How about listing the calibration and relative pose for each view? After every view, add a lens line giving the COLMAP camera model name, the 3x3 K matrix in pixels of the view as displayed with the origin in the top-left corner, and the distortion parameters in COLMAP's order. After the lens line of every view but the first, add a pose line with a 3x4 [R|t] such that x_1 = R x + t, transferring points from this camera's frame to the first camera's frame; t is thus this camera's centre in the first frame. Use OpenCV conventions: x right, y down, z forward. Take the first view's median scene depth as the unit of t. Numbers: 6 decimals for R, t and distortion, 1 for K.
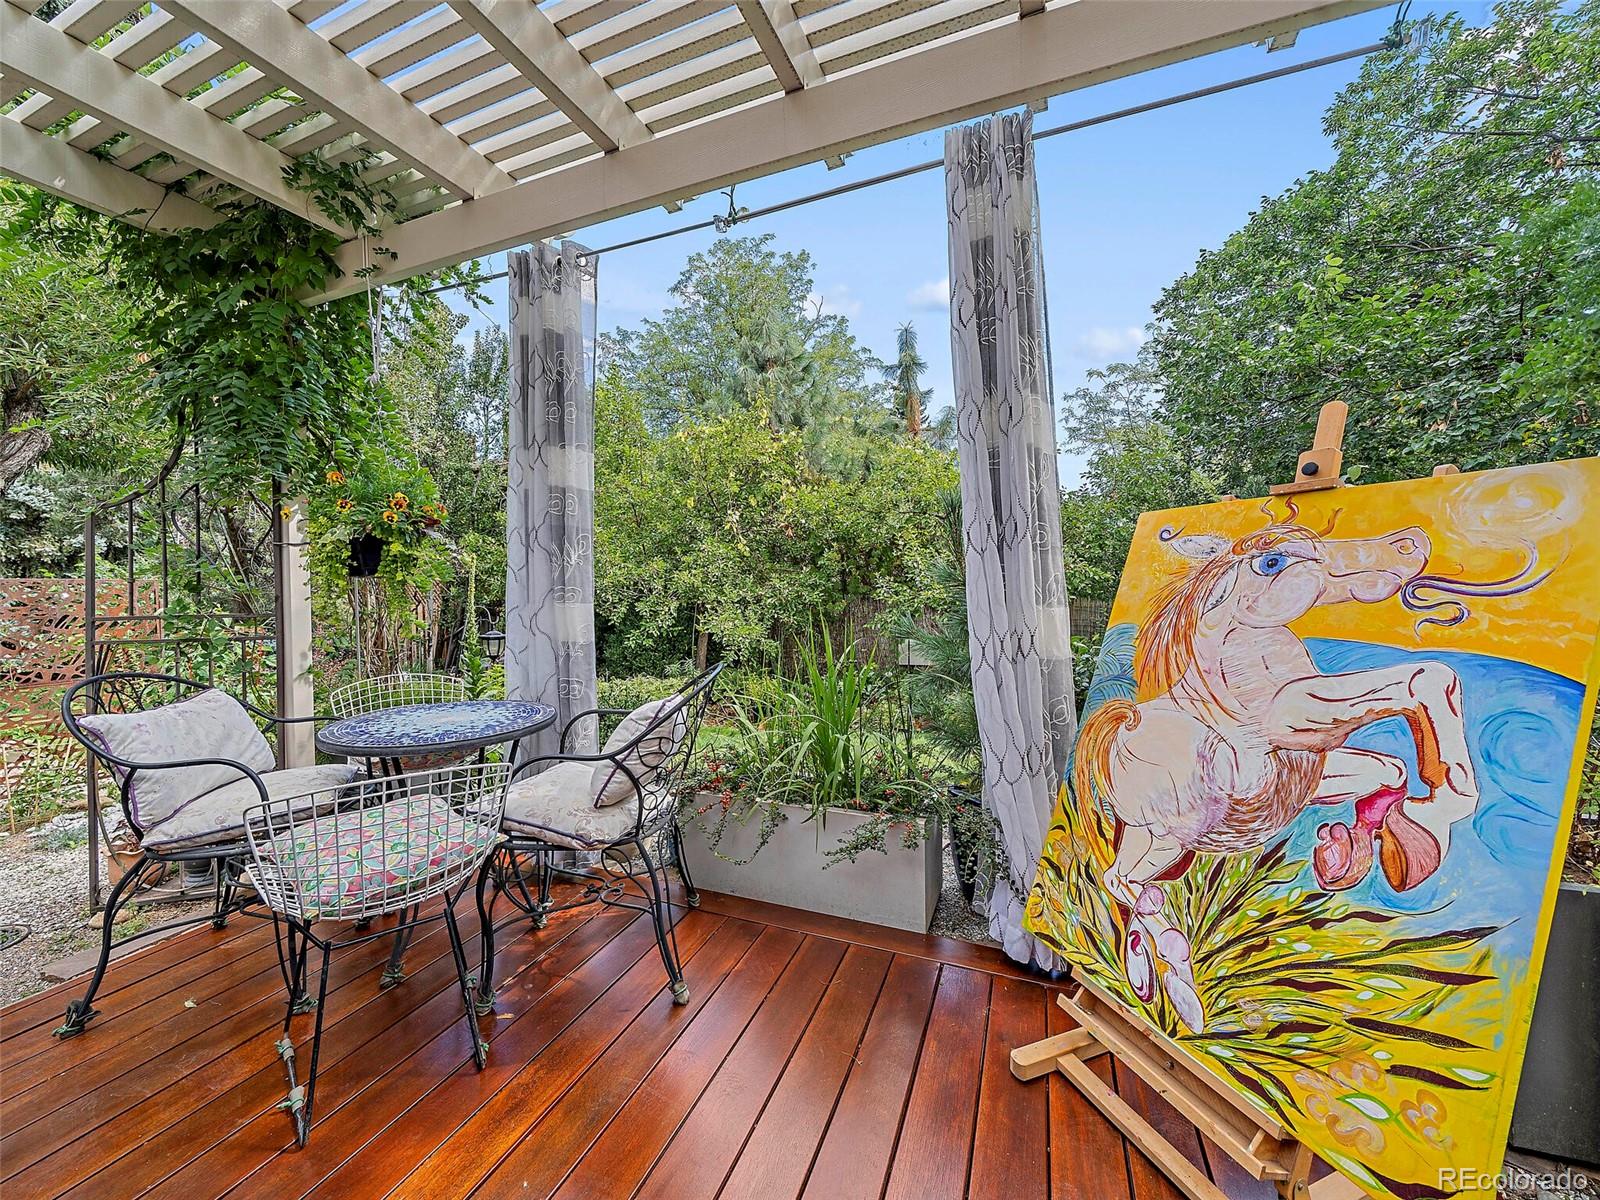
lens RADIAL K [[621.6, 0, 801.6], [0, 621.6, 586.7], [0, 0, 1]] dist [-0.006528, 0.000122]
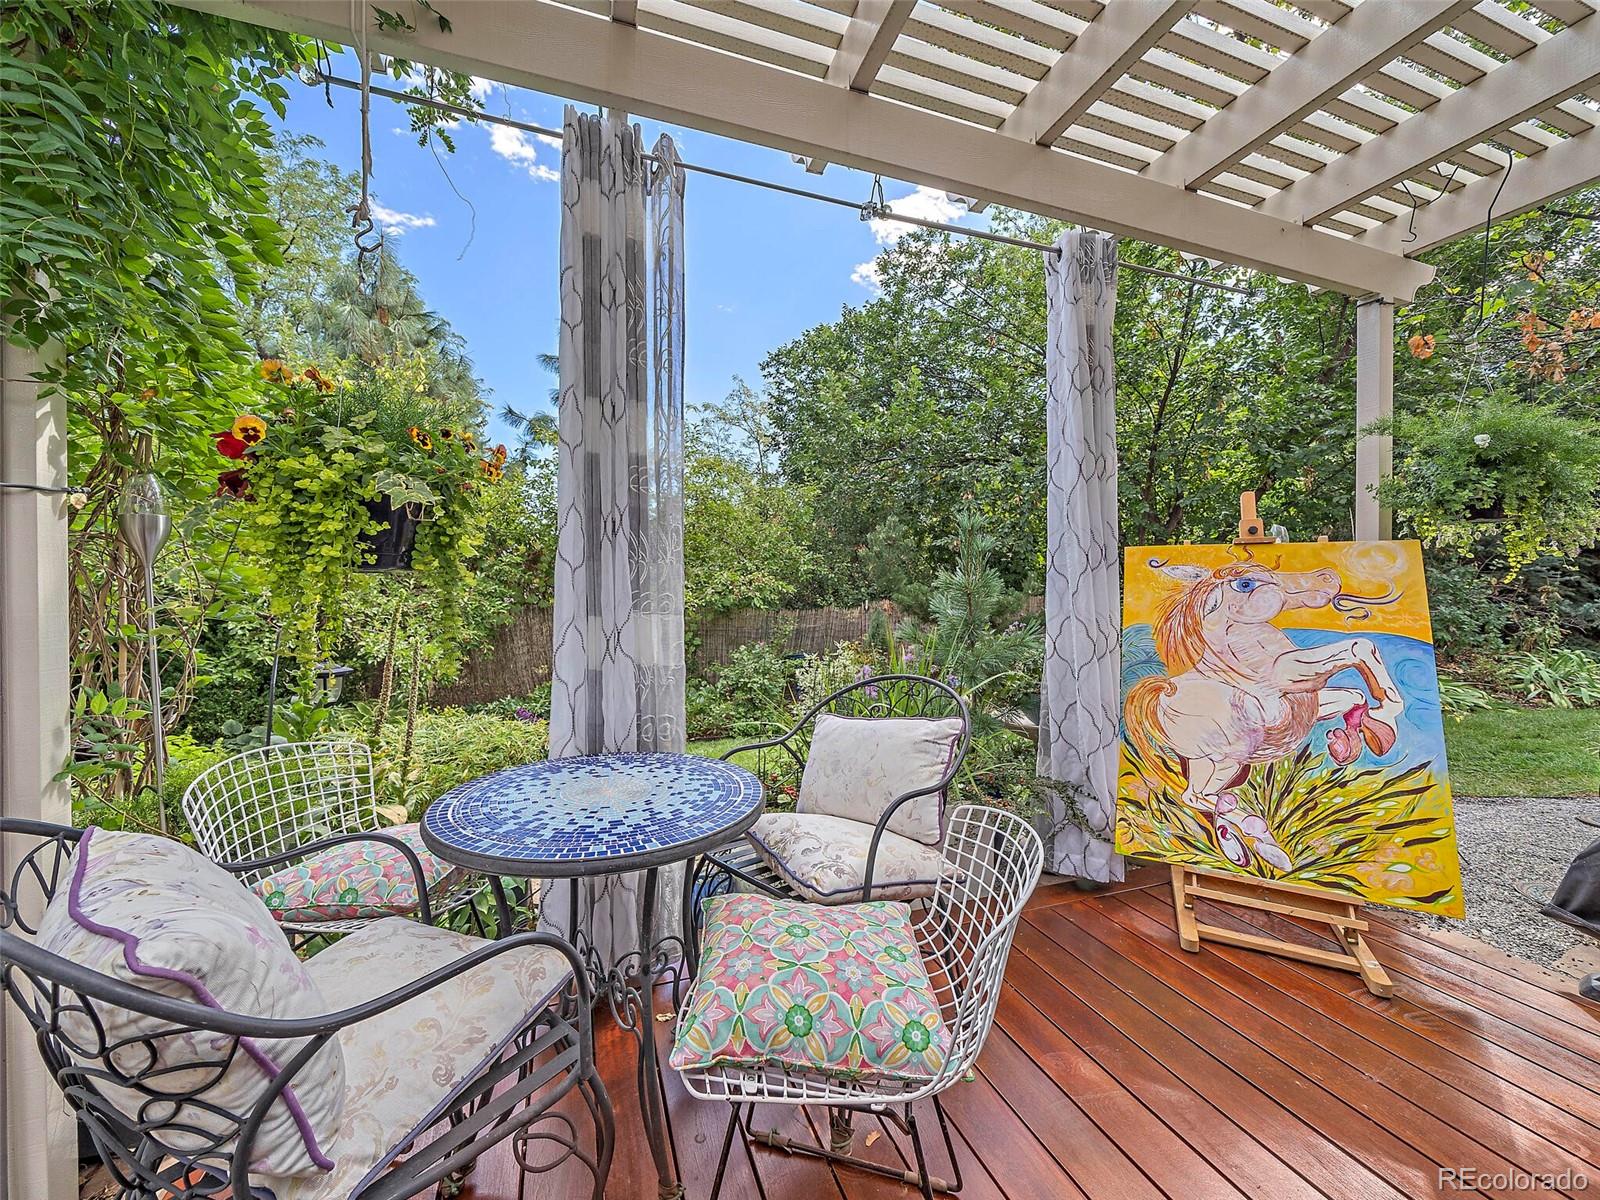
lens RADIAL K [[621.6, 0, 760.1], [0, 621.6, 596.7], [0, 0, 1]] dist [-0.006528, 0.000122]
pose [[0.757873, 0.010045, 0.652324, -1.487738], [-0.008746, 0.999948, -0.005237, 0.015587], [-0.652343, -0.001736, 0.757922, 0.668342]]
